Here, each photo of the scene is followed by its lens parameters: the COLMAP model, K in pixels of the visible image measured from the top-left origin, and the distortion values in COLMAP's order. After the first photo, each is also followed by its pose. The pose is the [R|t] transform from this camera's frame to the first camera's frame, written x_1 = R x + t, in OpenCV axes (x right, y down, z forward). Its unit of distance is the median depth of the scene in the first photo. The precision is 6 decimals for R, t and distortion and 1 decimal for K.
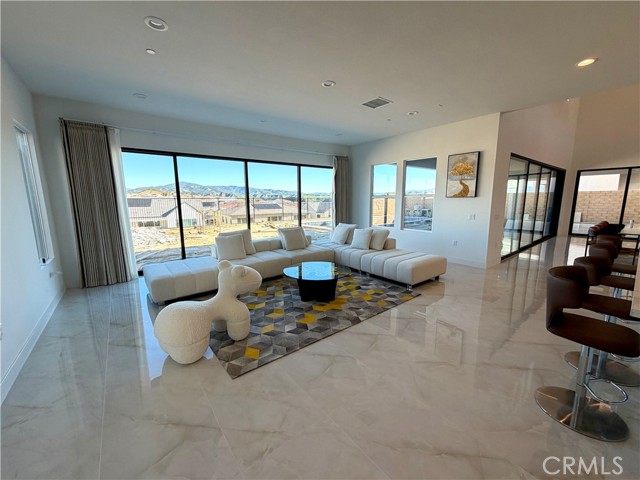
lens RADIAL K [[254.9, 0, 317.9], [0, 254.9, 240.2], [0, 0, 1]] dist [0.000031, 0.000023]
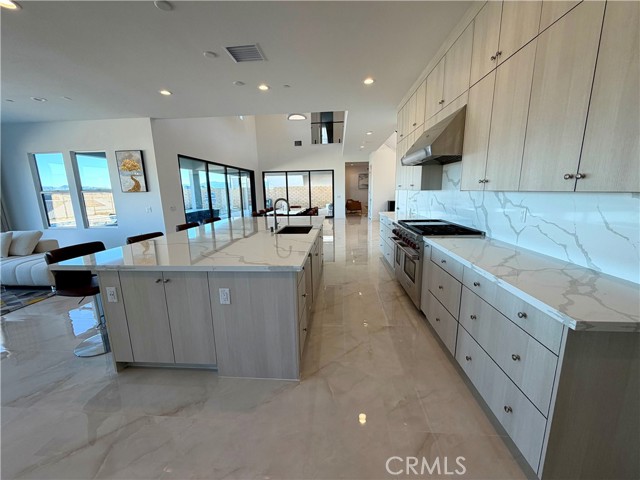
lens RADIAL K [[254.9, 0, 318.7], [0, 254.9, 239.3], [0, 0, 1]] dist [0.000031, 0.000023]
pose [[0.677216, -0.143172, 0.721721, 0.292144], [0.129663, 0.988757, 0.074479, 0.048791], [-0.724270, 0.043143, 0.688166, -0.289374]]
